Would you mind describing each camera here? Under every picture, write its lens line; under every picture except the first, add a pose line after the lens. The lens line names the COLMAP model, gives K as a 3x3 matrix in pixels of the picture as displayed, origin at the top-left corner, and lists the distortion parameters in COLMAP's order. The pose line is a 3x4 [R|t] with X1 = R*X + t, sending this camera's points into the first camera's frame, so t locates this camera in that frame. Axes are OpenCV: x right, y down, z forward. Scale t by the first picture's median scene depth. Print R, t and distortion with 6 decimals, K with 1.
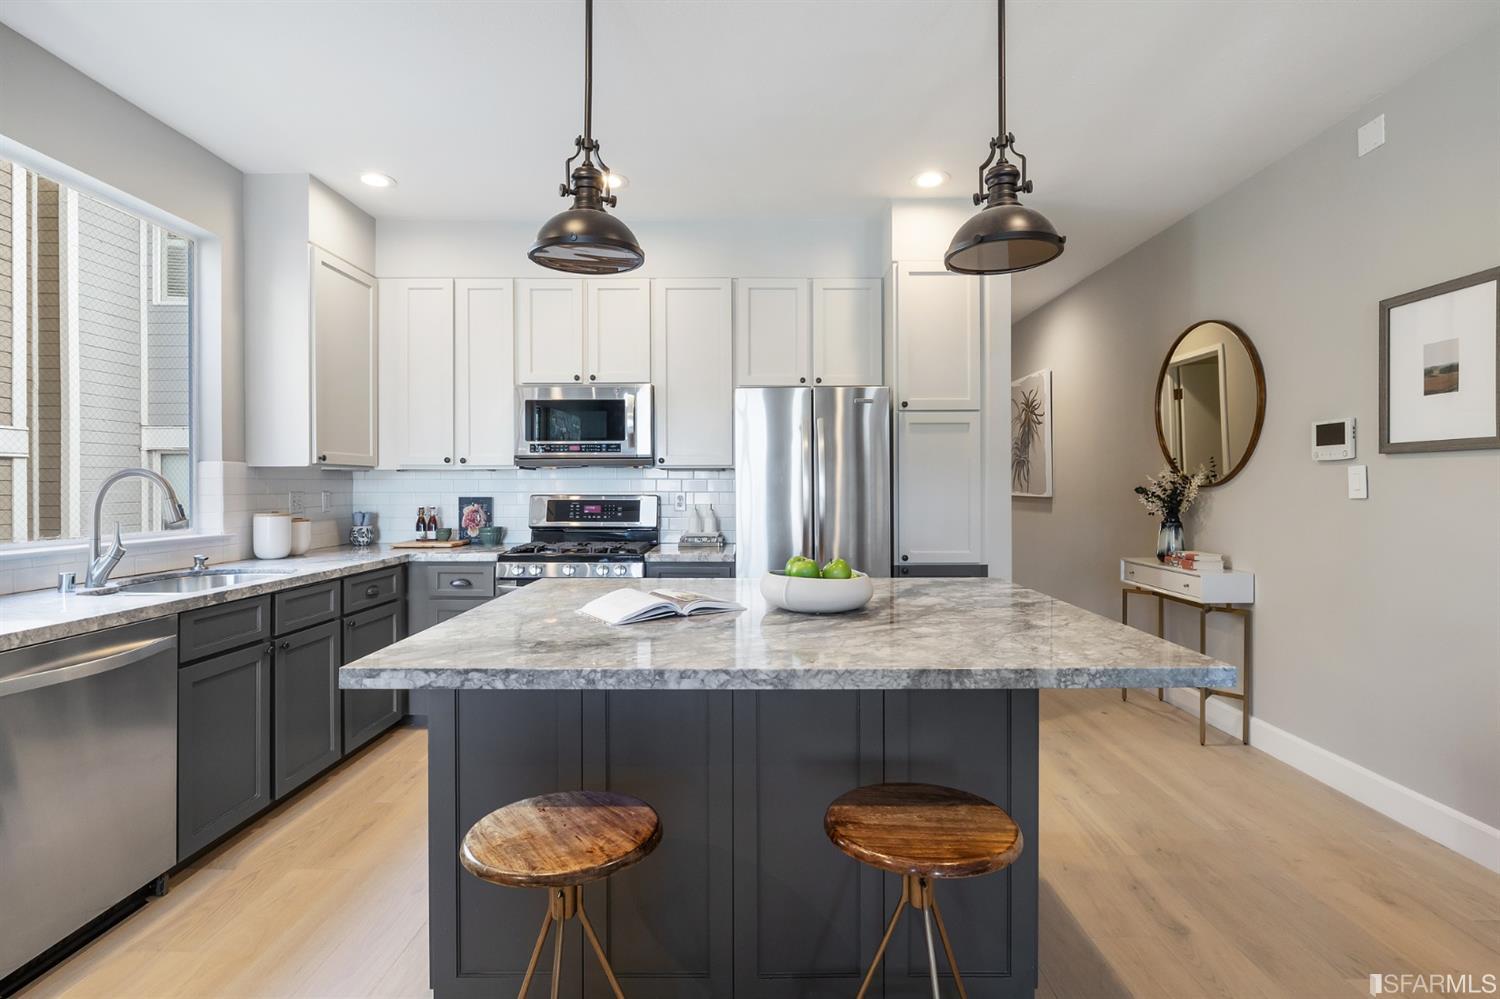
lens RADIAL K [[719.8, 0, 749.3], [0, 719.8, 492.0], [0, 0, 1]] dist [-0.013254, 0.001340]
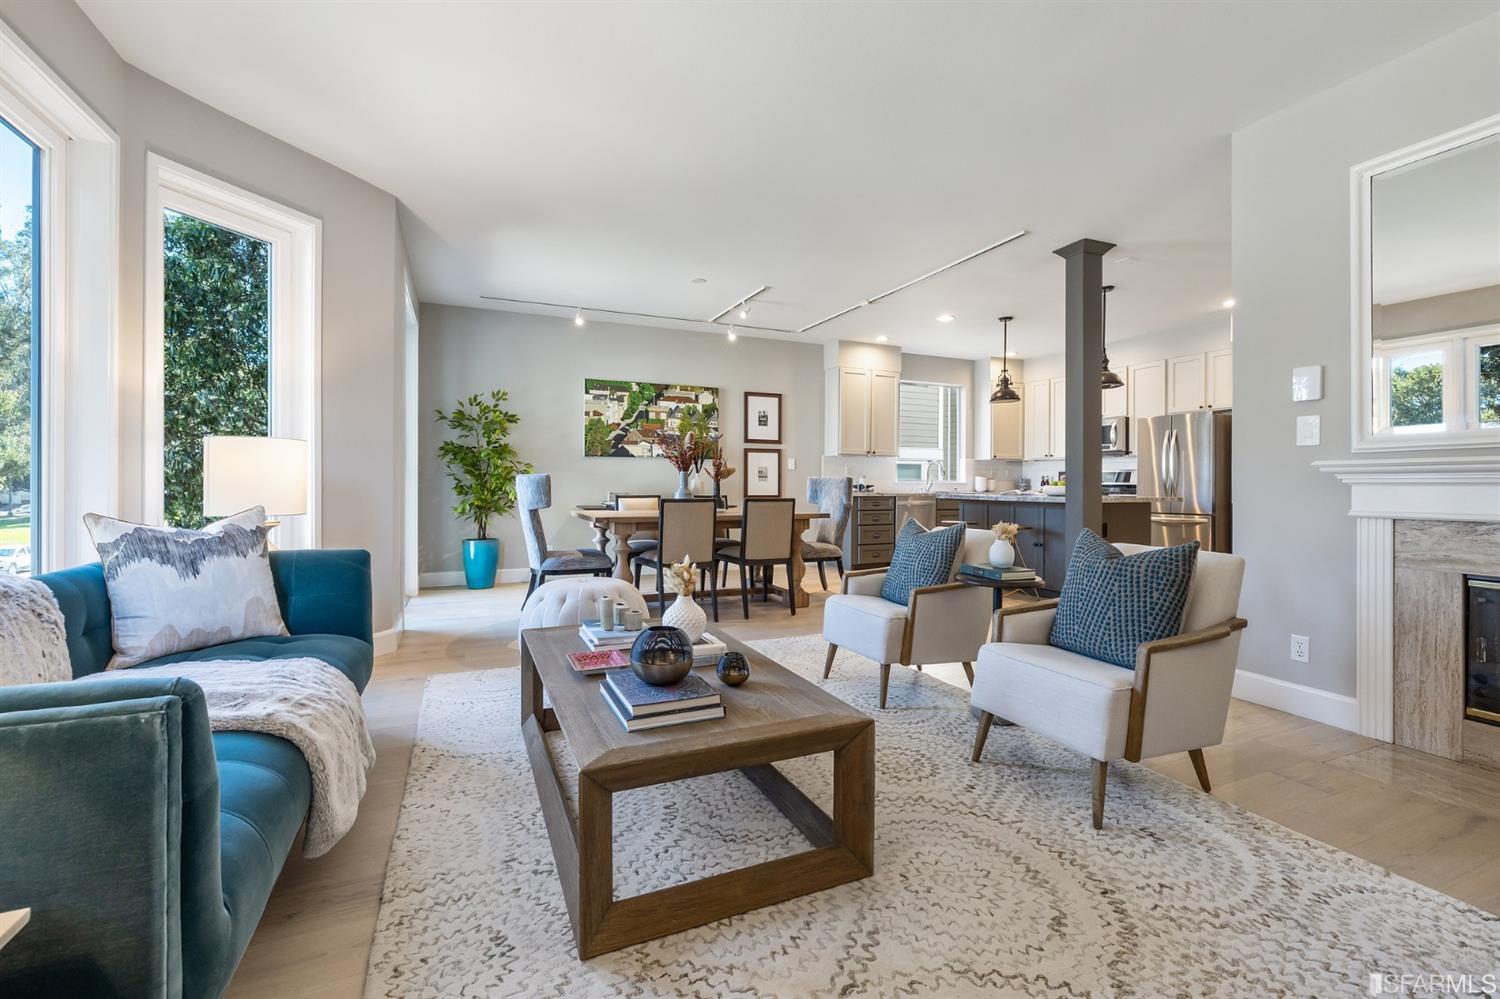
lens RADIAL K [[636.4, 0, 747.6], [0, 636.4, 480.0], [0, 0, 1]] dist [-0.002755, -0.001544]
pose [[0.415796, 0.001574, -0.909457, 1.754222], [-0.013159, 0.999904, -0.004286, 0.094193], [0.909363, 0.013750, 0.415777, -1.269435]]
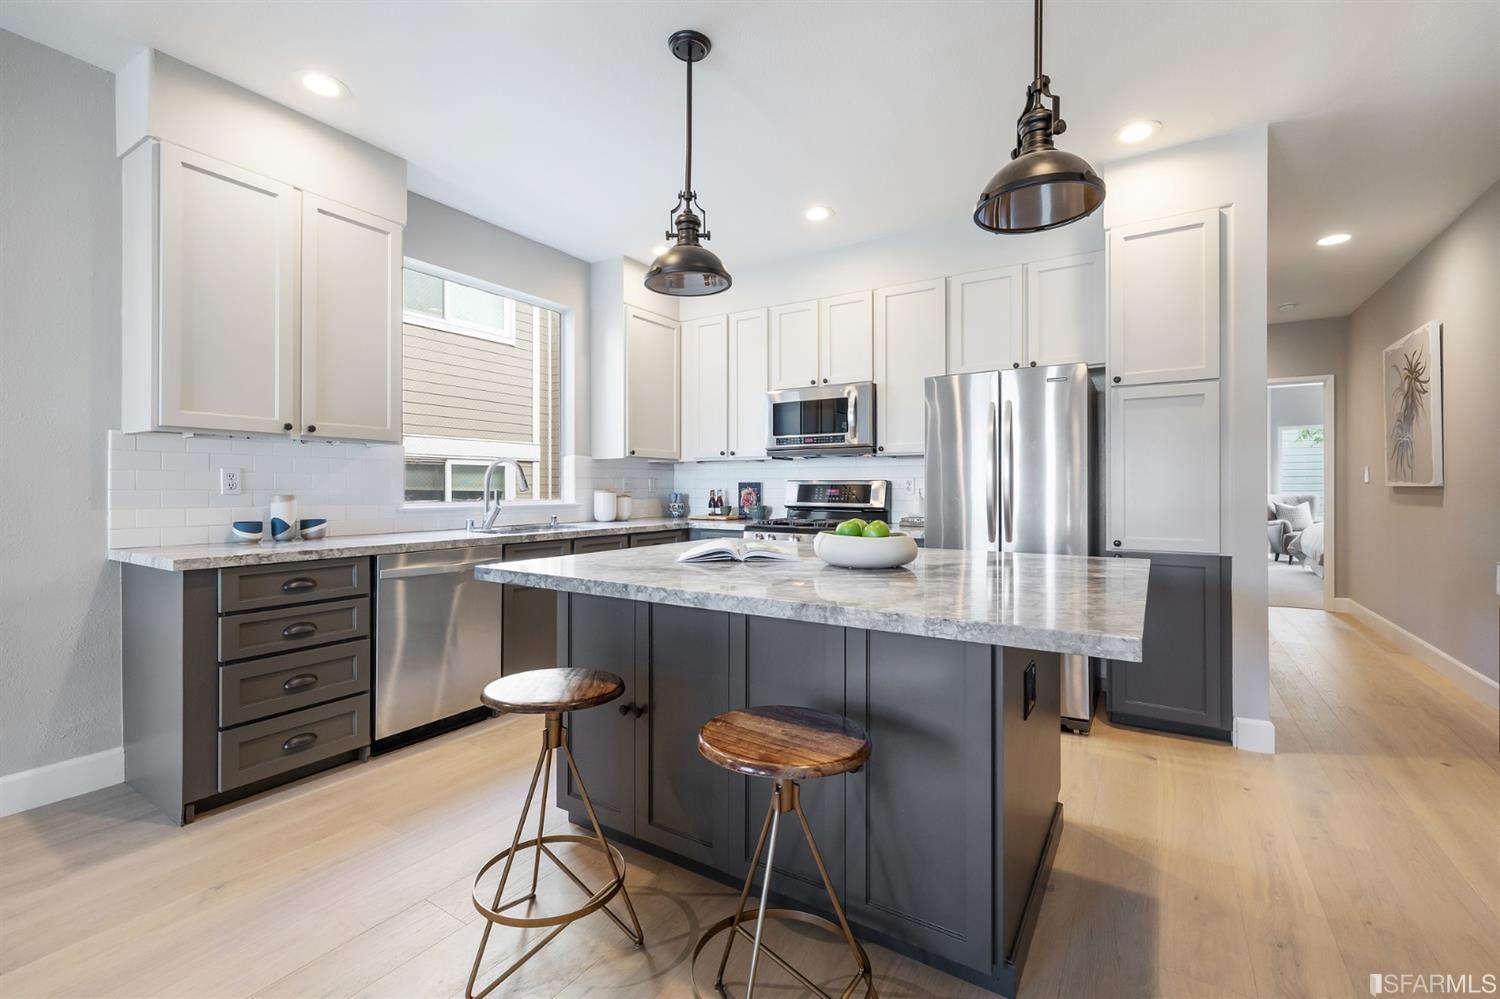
lens RADIAL K [[636.4, 0, 745.3], [0, 636.4, 489.9], [0, 0, 1]] dist [-0.002755, -0.001544]
pose [[0.845947, 0.002972, -0.533258, 0.376581], [-0.005148, 0.999983, -0.002593, 0.040510], [0.533242, 0.004939, 0.845948, 0.063898]]
